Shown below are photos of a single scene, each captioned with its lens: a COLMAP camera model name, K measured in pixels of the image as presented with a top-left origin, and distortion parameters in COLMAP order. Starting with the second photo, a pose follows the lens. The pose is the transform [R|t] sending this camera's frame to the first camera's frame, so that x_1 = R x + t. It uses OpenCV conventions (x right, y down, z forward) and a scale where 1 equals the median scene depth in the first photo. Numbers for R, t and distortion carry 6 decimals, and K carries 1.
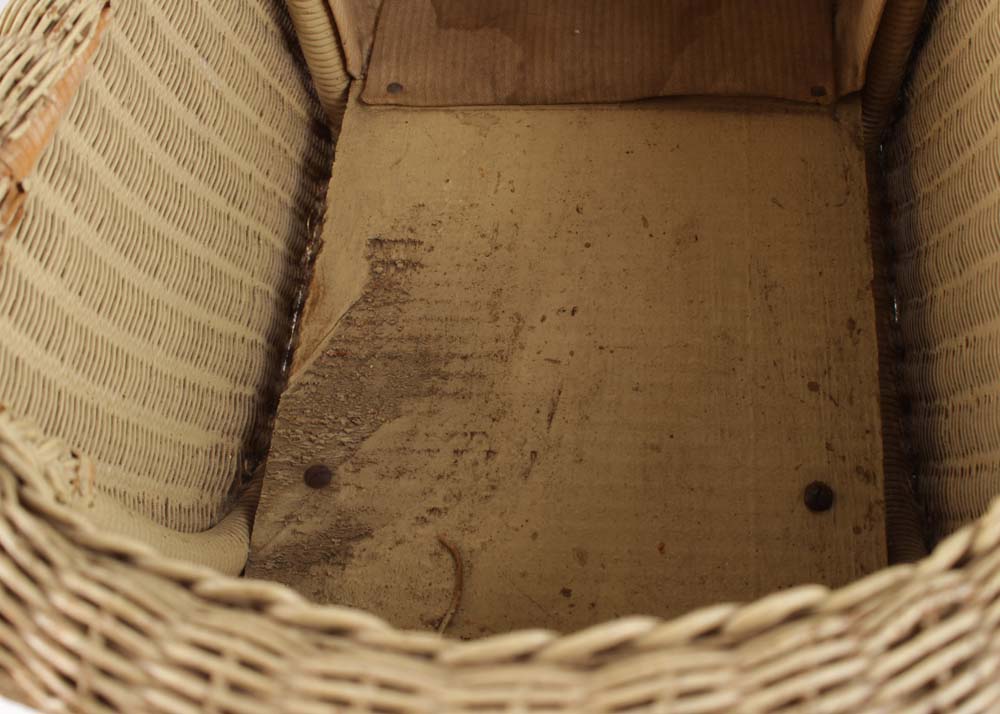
lens RADIAL K [[1397.3, 0, 500.0], [0, 1397.3, 357.0], [0, 0, 1]] dist [-0.156010, 0.081398]
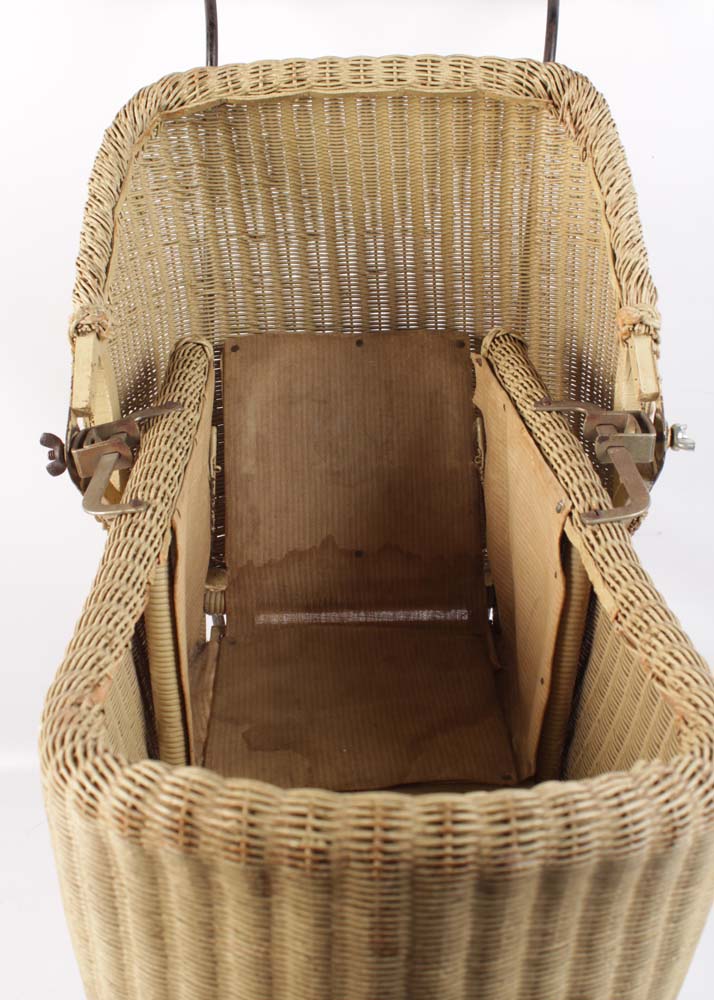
lens RADIAL K [[1397.3, 0, 357.0], [0, 1397.3, 500.0], [0, 0, 1]] dist [-0.156010, 0.081398]
pose [[0.985940, 0.049331, 0.159651, -0.192386], [0.048683, 0.829179, -0.556859, 0.395133], [-0.159849, 0.556802, 0.815119, -0.400613]]
